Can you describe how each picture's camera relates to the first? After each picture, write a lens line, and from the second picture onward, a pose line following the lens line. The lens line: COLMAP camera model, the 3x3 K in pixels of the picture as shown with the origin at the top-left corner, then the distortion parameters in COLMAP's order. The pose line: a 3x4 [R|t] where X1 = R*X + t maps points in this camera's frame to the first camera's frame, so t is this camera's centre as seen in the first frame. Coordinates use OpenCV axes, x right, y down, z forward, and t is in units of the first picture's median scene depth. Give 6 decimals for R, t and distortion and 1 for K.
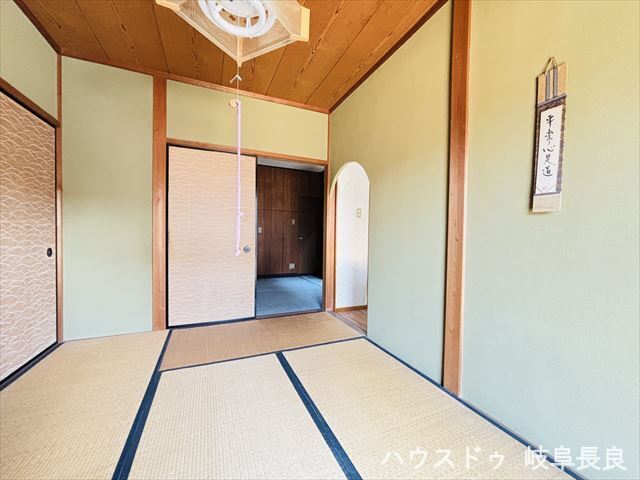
lens RADIAL K [[259.6, 0, 318.9], [0, 259.6, 239.6], [0, 0, 1]] dist [-0.000984, 0.000618]
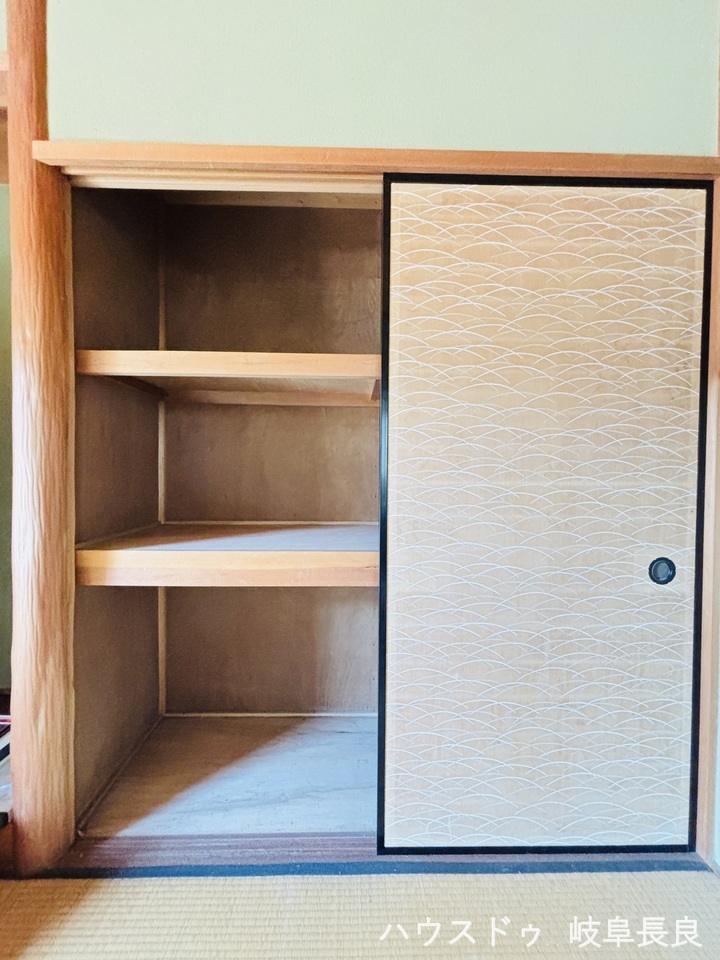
lens RADIAL K [[389.5, 0, 362.5], [0, 389.5, 479.8], [0, 0, 1]] dist [-0.000984, 0.000618]
pose [[-0.379942, 0.002496, -0.925007, -0.461307], [-0.034629, 0.999257, 0.016920, -0.070269], [0.924362, 0.038460, -0.379574, 0.903183]]
